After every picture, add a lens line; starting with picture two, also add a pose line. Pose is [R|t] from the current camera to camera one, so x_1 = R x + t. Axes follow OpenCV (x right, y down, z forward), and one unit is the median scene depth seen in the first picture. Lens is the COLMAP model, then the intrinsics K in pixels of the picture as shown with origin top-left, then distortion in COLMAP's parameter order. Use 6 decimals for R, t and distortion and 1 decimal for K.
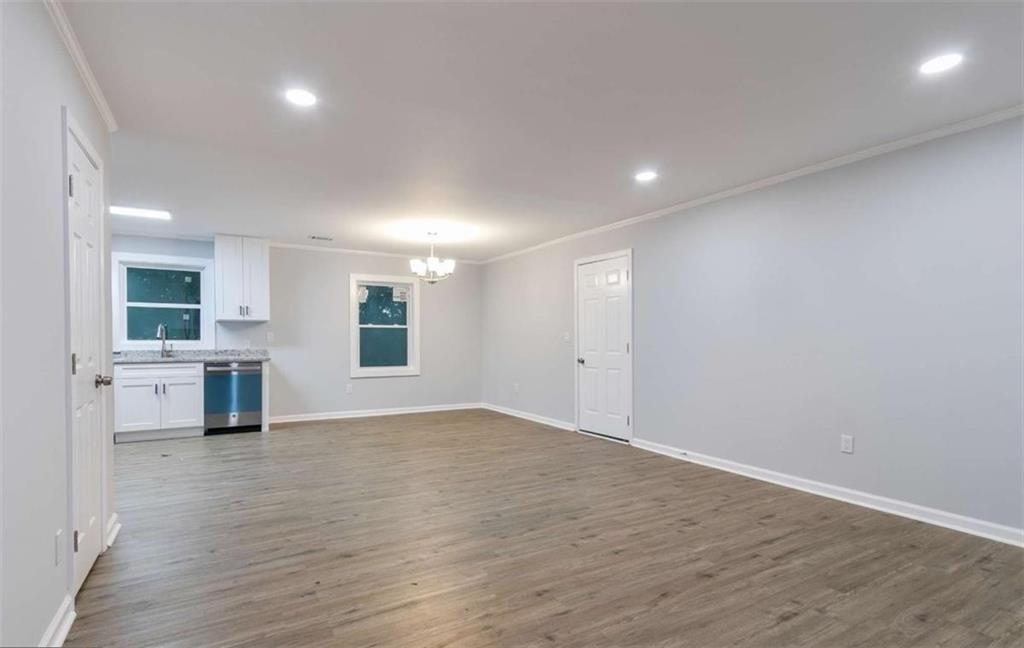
lens RADIAL K [[476.3, 0, 489.4], [0, 476.3, 342.7], [0, 0, 1]] dist [0.019667, -0.000475]
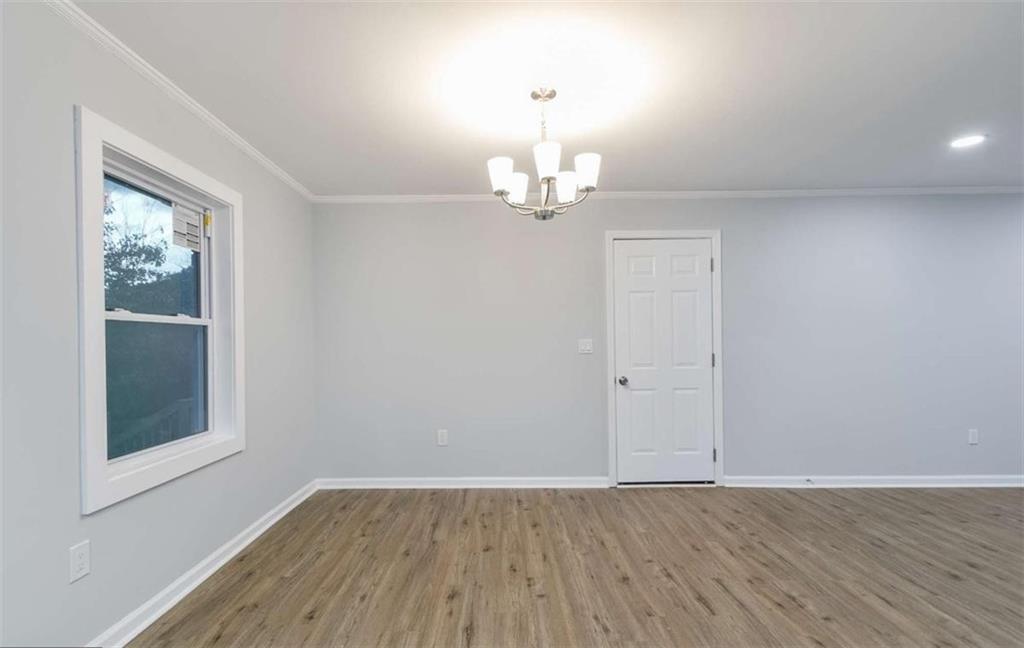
lens RADIAL K [[476.3, 0, 489.4], [0, 476.3, 342.7], [0, 0, 1]] dist [0.019667, -0.000475]
pose [[0.499305, -0.002188, 0.866424, -0.835202], [0.016244, 0.999845, -0.006837, -0.025718], [-0.866274, 0.017488, 0.499263, 1.407511]]
